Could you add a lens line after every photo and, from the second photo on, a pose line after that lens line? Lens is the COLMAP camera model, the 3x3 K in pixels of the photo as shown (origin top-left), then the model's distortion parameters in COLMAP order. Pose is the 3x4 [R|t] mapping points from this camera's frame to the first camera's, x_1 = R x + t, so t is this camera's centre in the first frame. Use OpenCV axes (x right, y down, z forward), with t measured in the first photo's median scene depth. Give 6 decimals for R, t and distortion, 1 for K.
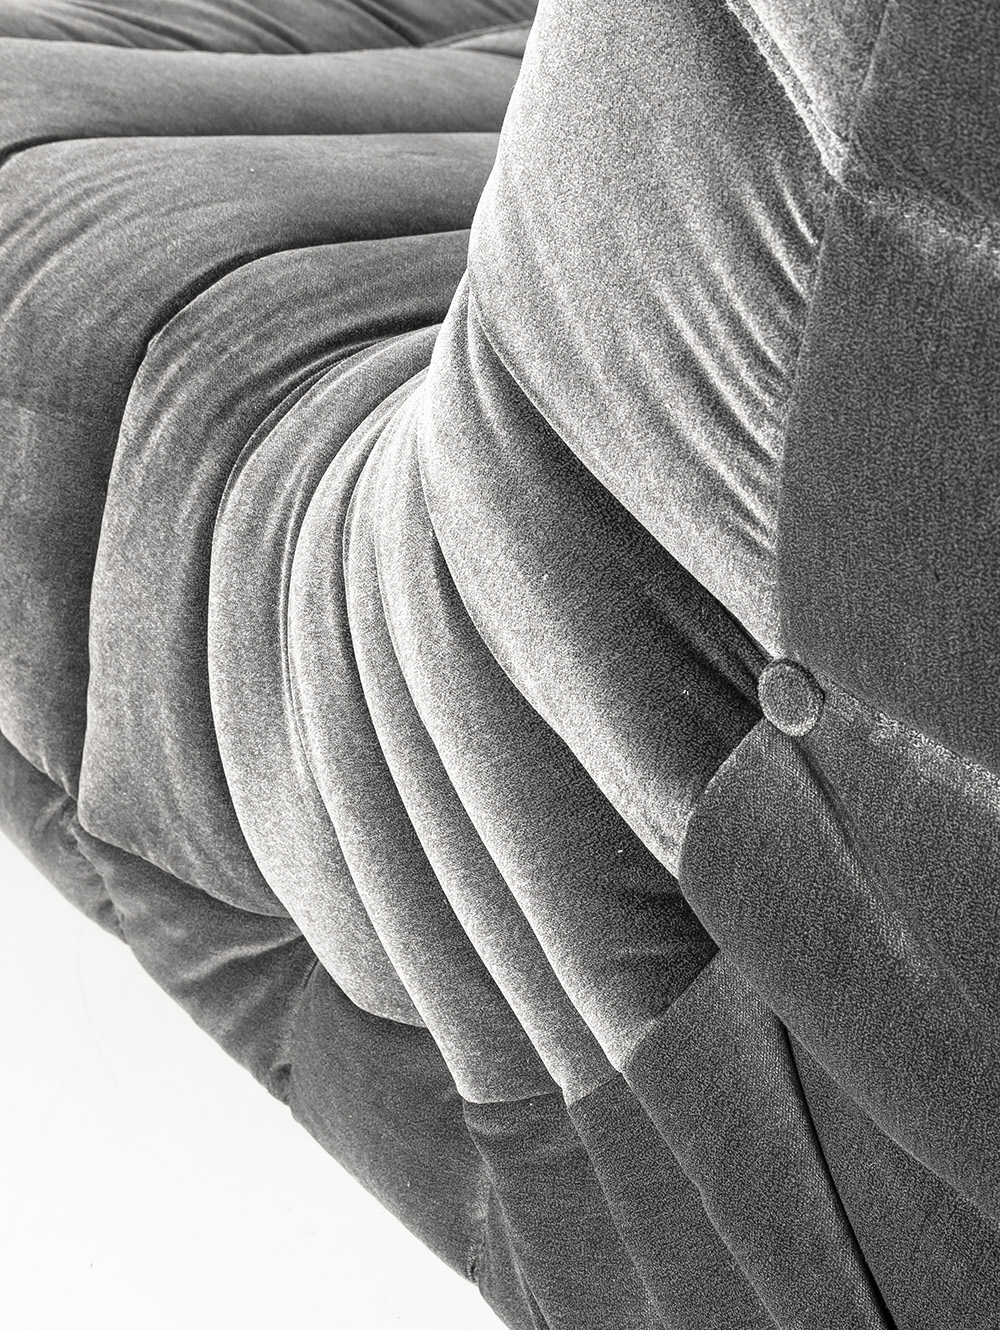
lens RADIAL K [[2275.5, 0, 498.3], [0, 2275.5, 663.6], [0, 0, 1]] dist [0.031979, 0.000000]
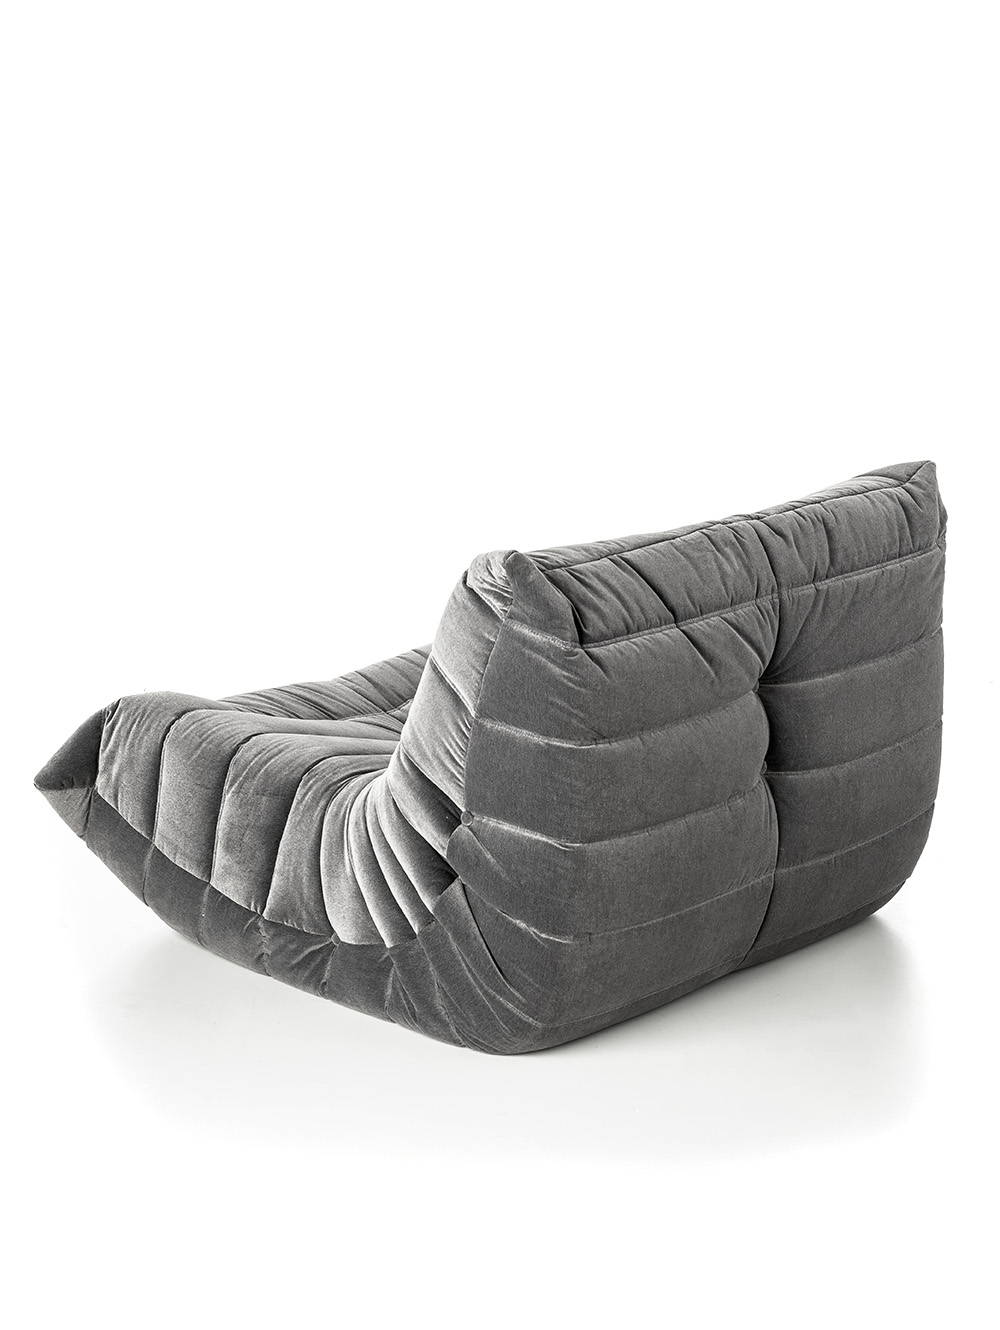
lens RADIAL K [[3291.6, 0, 500.0], [0, 3291.6, 665.1], [0, 0, 1]] dist [-0.017501, 0.000000]
pose [[0.986156, 0.023450, 0.164155, -0.895515], [0.032379, 0.943663, -0.329321, 1.861143], [-0.162629, 0.330077, 0.929839, -5.271291]]
